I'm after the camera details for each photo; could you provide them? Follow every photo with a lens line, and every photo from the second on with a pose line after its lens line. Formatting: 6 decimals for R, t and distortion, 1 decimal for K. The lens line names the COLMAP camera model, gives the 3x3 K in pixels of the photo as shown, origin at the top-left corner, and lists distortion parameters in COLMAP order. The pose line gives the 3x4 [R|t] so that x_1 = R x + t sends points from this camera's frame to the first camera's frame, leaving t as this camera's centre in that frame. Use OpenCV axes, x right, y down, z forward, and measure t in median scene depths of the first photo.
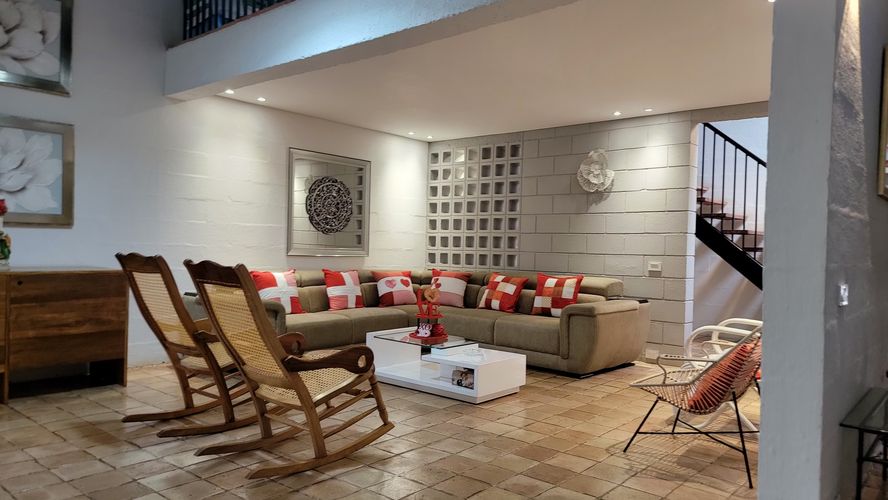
lens RADIAL K [[619.1, 0, 445.8], [0, 619.1, 253.4], [0, 0, 1]] dist [0.035710, -0.021288]
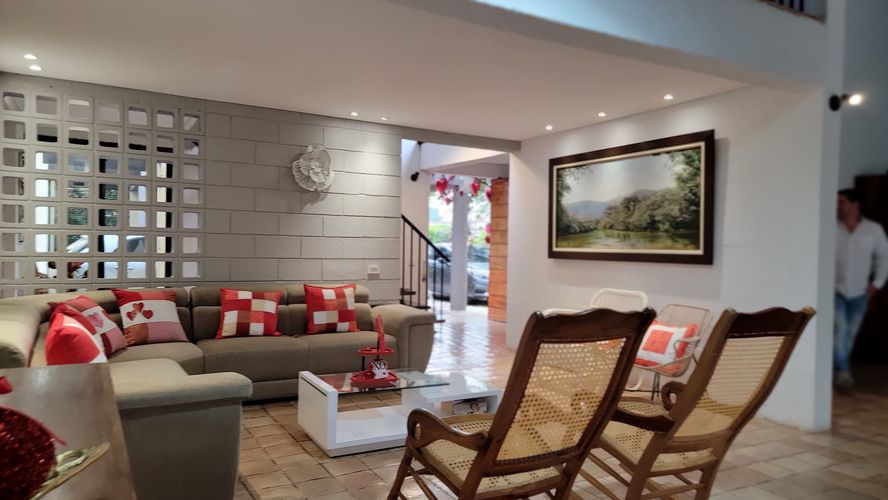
lens RADIAL K [[619.1, 0, 445.2], [0, 619.1, 252.8], [0, 0, 1]] dist [0.035710, -0.021288]
pose [[0.325950, -0.025199, 0.945051, -0.565006], [-0.005072, 0.999584, 0.028403, -0.034877], [-0.945373, -0.014051, 0.325687, 0.518794]]
